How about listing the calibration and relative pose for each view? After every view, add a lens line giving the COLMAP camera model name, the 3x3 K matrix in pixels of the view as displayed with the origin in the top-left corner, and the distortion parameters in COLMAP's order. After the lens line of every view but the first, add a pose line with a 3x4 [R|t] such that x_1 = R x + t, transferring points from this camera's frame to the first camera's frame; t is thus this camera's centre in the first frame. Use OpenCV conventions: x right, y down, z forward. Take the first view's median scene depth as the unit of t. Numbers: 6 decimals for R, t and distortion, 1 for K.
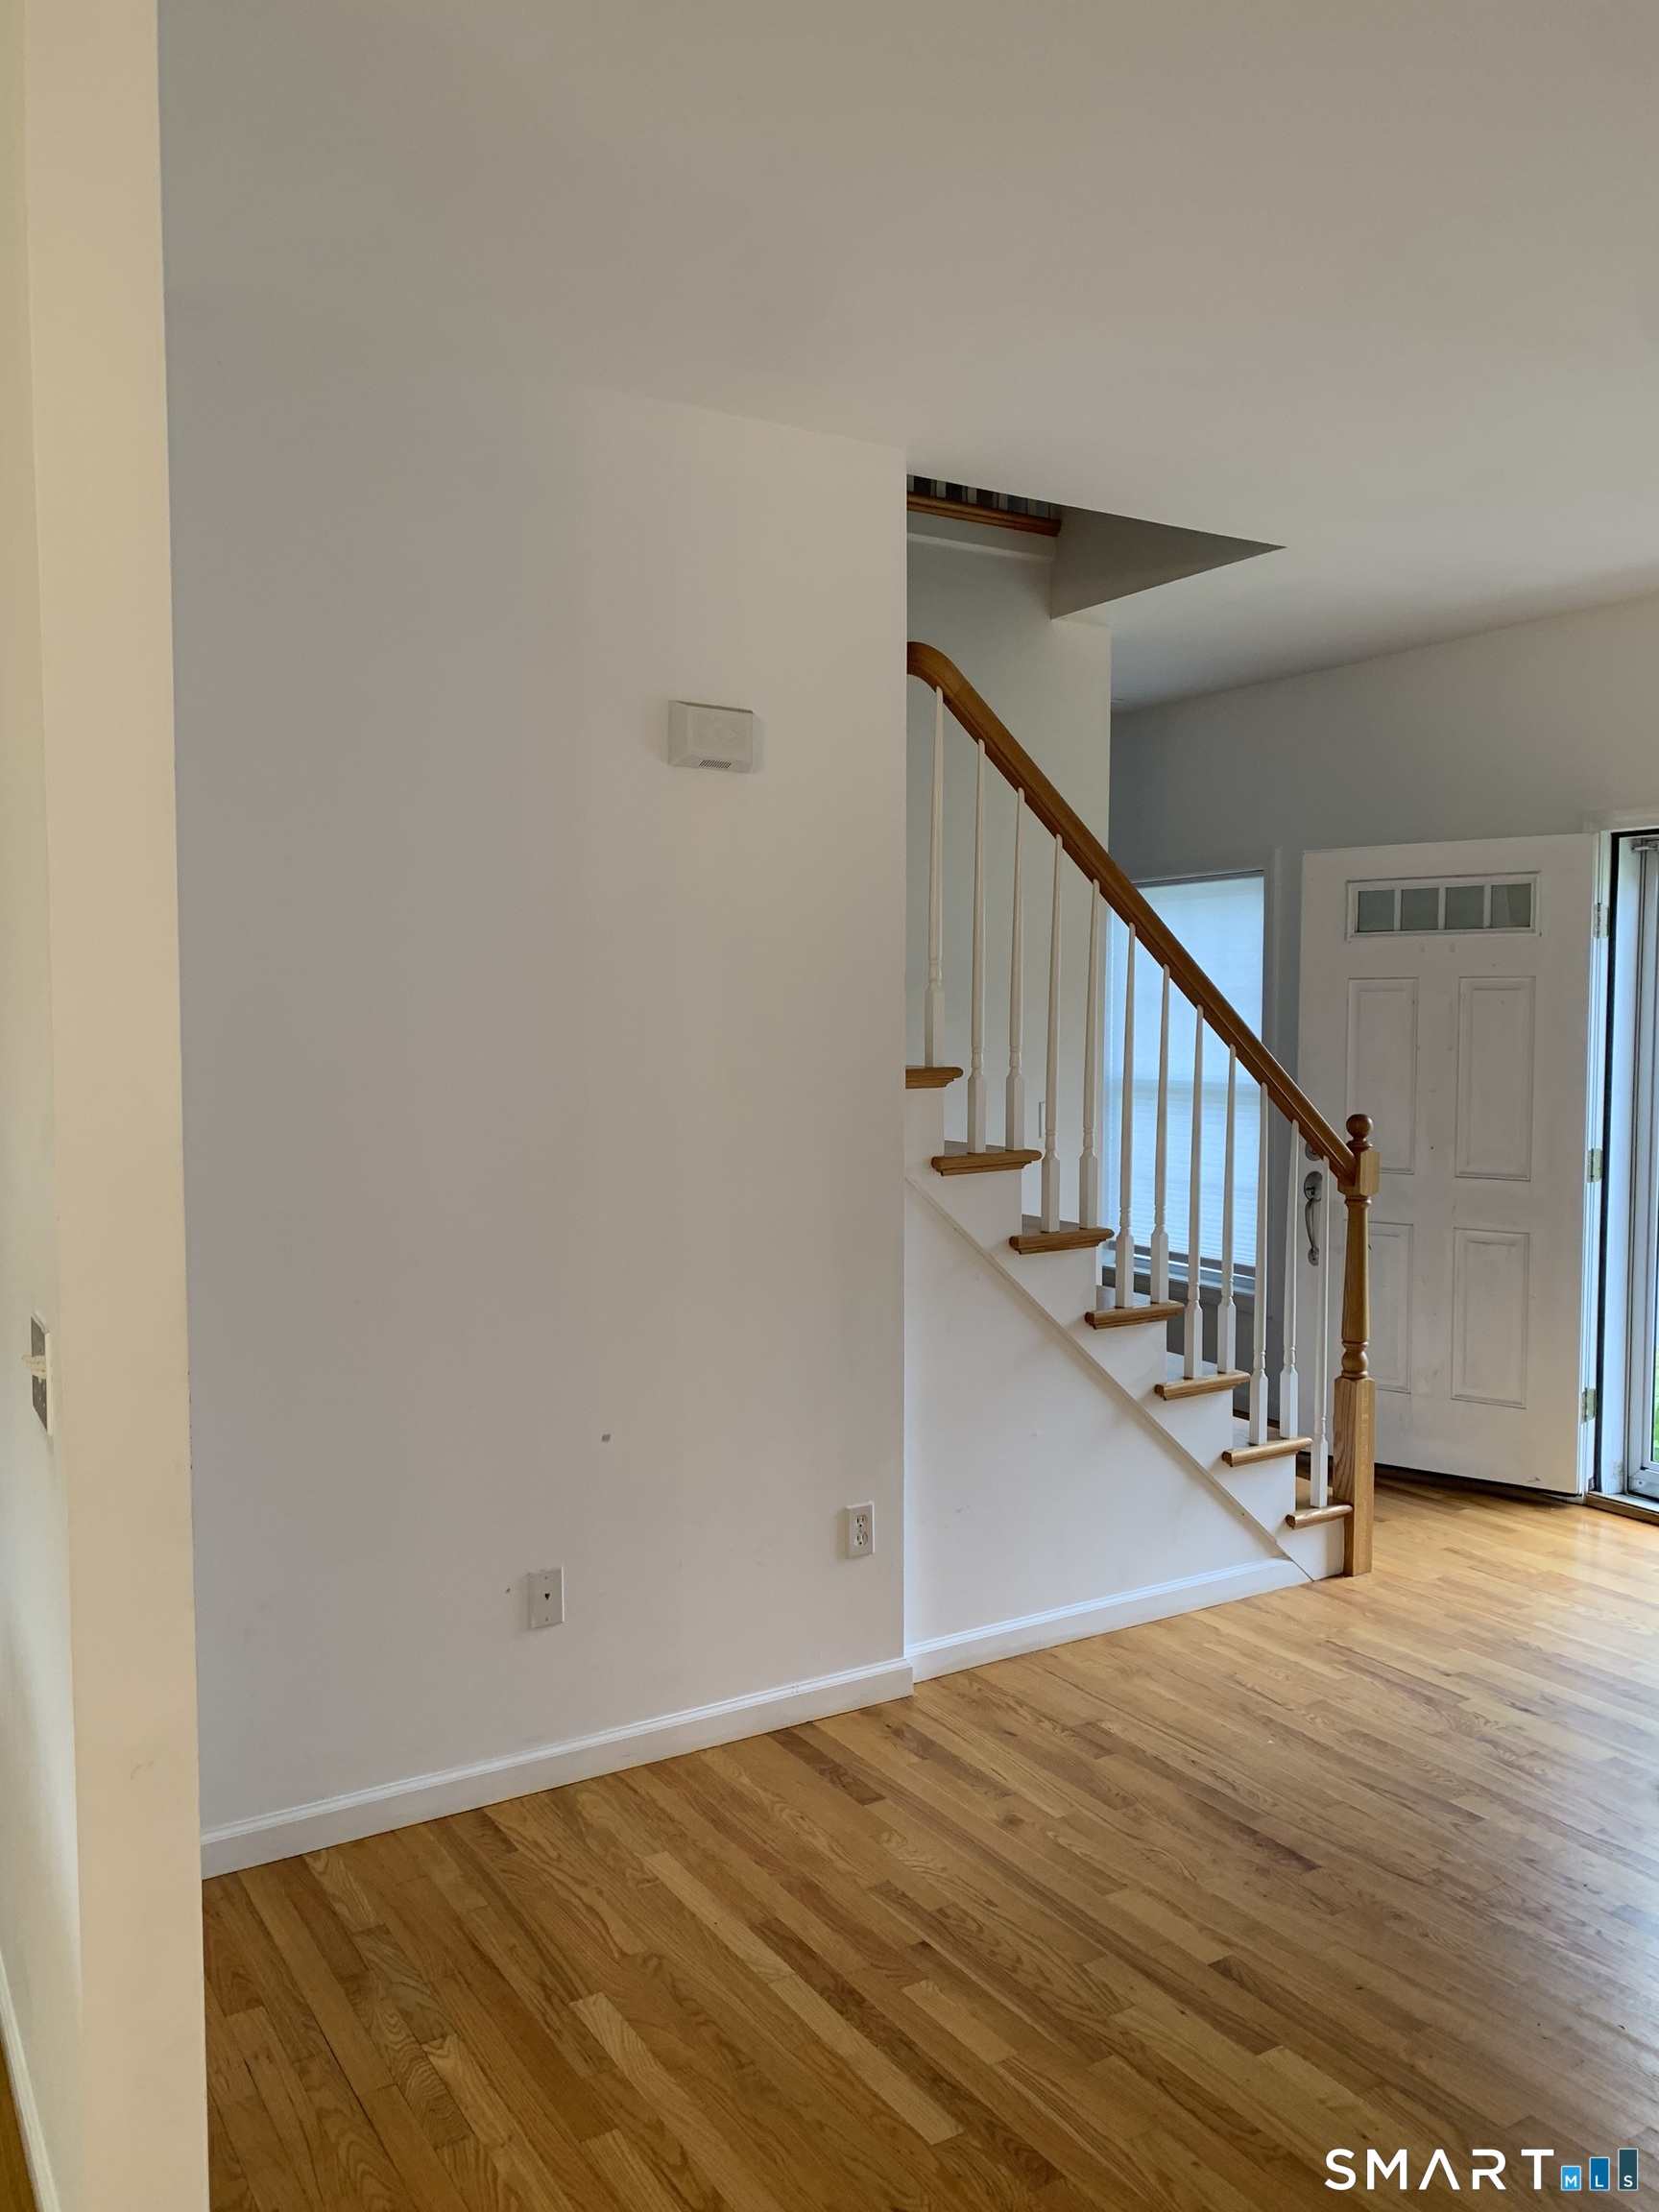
lens RADIAL K [[1692.1, 0, 829.5], [0, 1692.1, 1106.0], [0, 0, 1]] dist [0.101132, -0.183071]
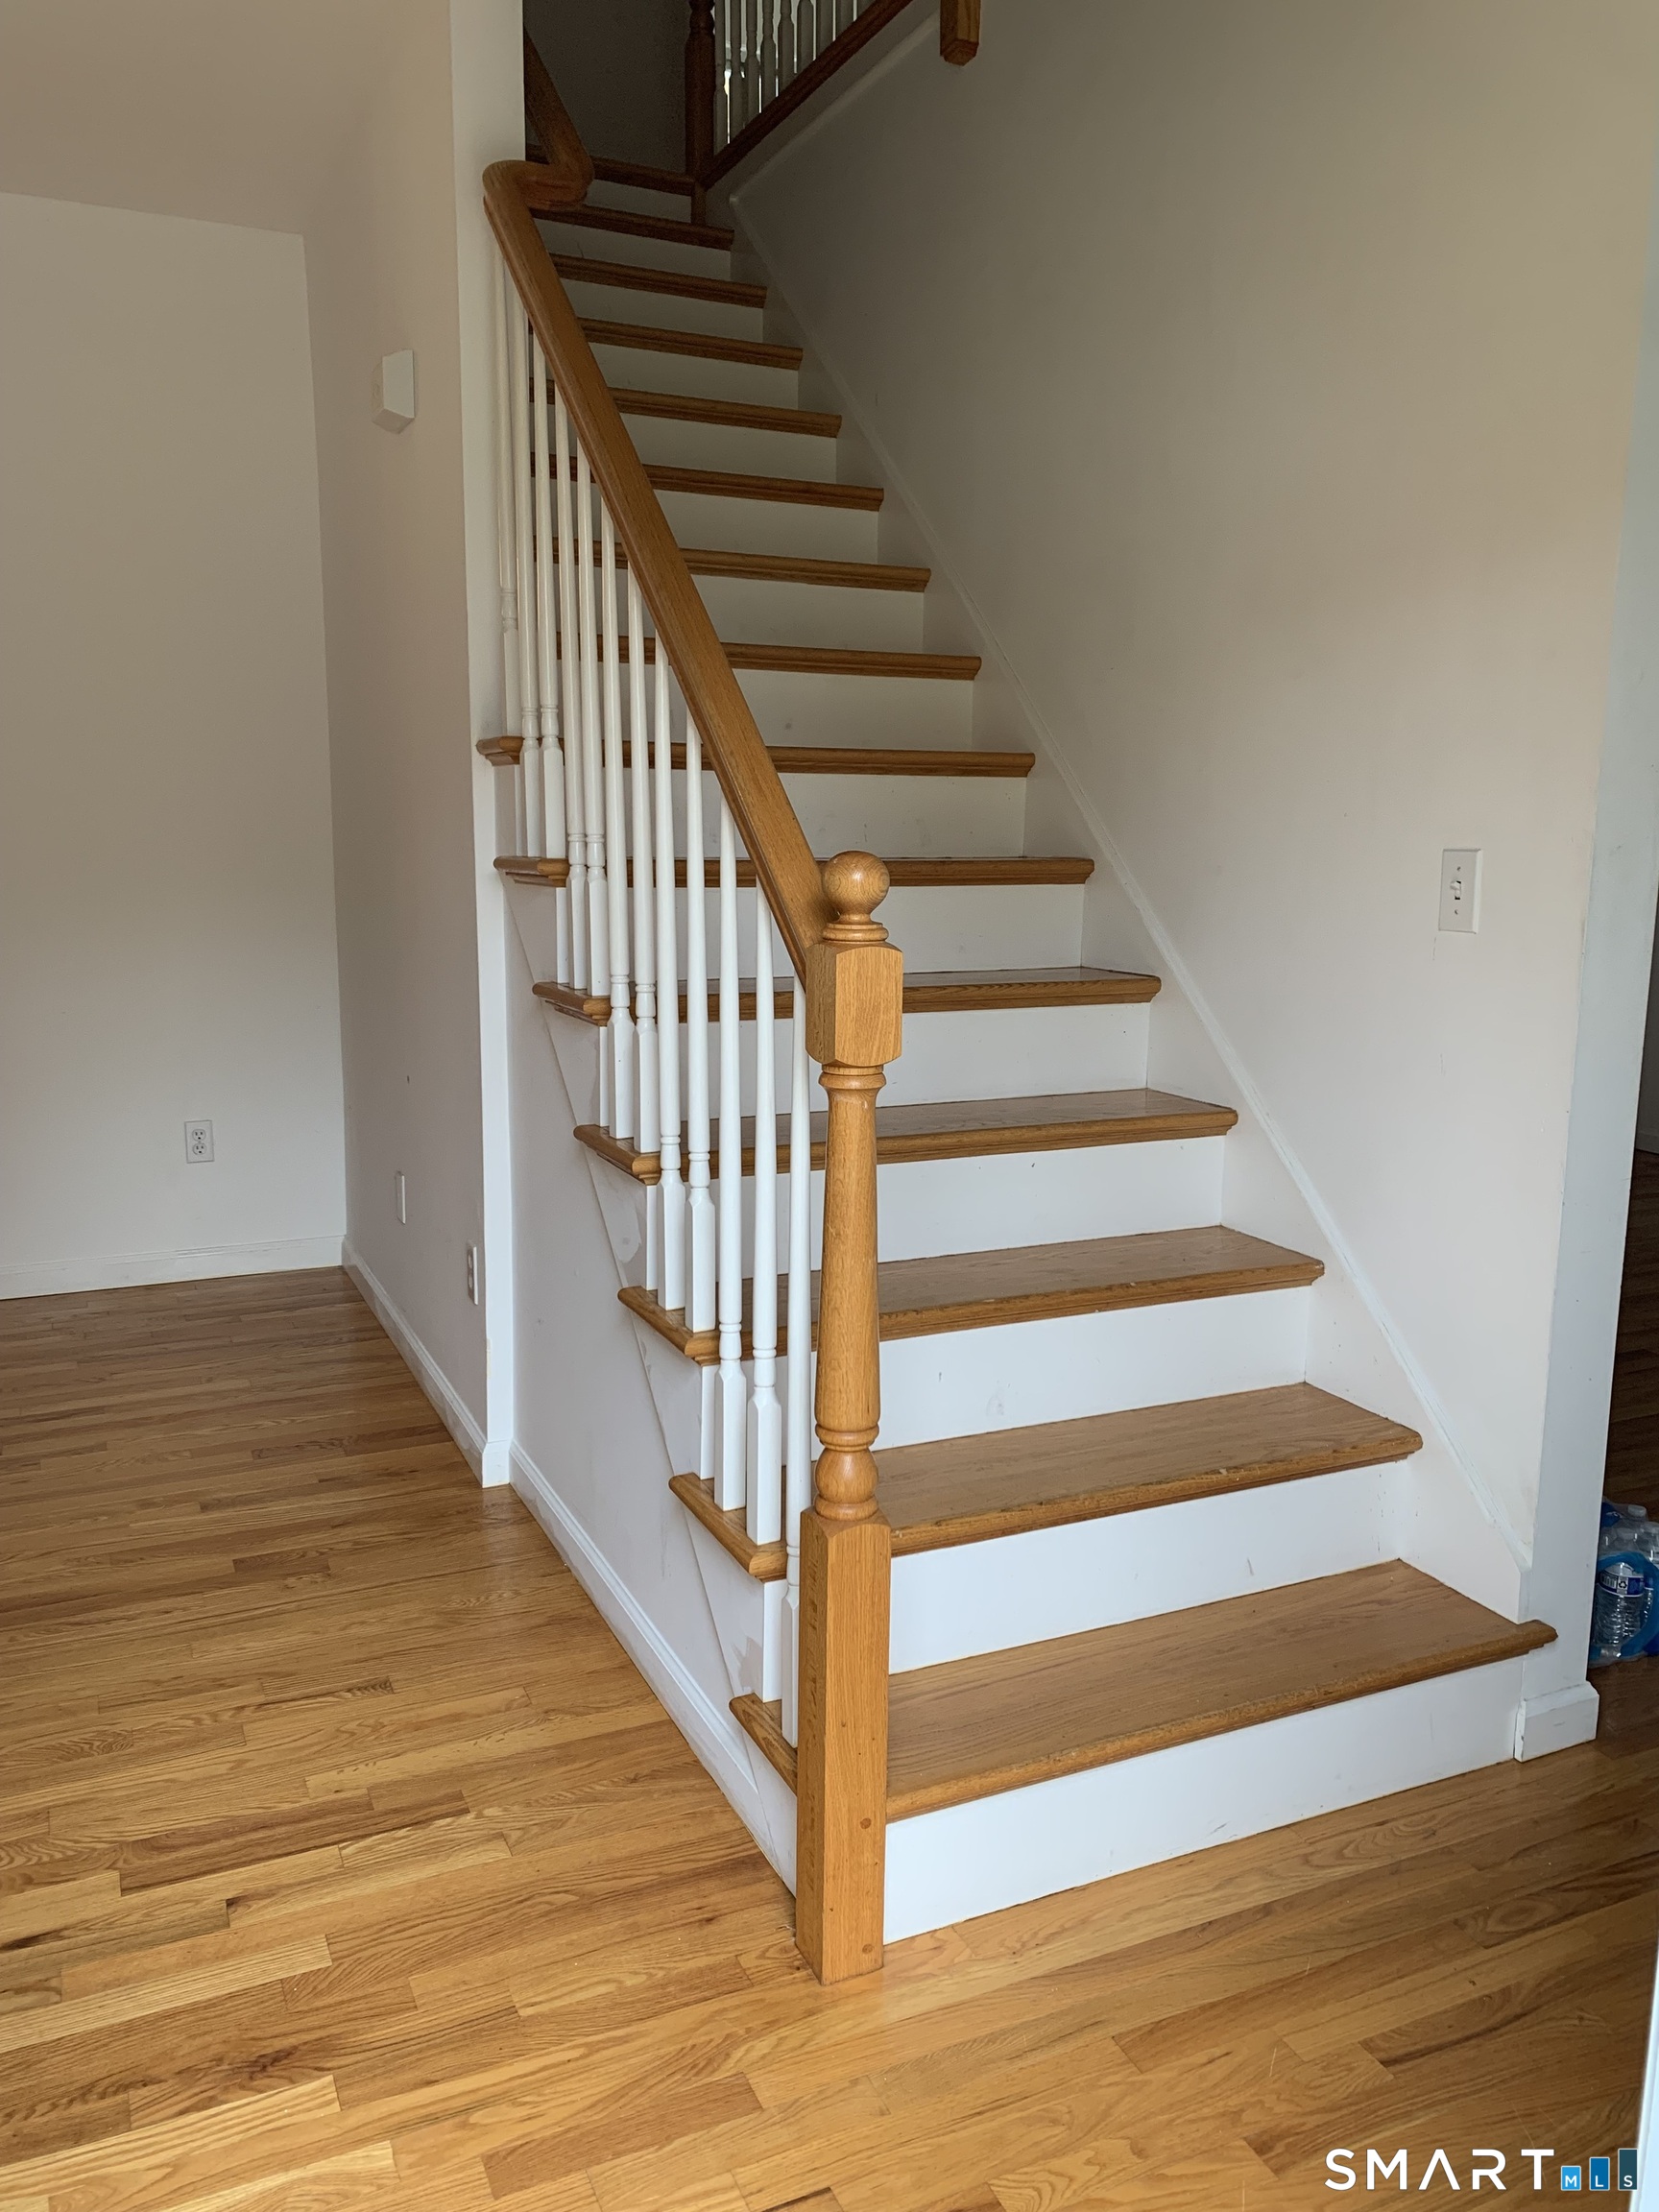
lens RADIAL K [[1692.1, 0, 829.5], [0, 1692.1, 1106.0], [0, 0, 1]] dist [0.101132, -0.183071]
pose [[-0.137702, 0.152217, -0.978707, 0.849332], [-0.074161, 0.983762, 0.163438, 0.012456], [0.987693, 0.095088, -0.124177, 1.307975]]
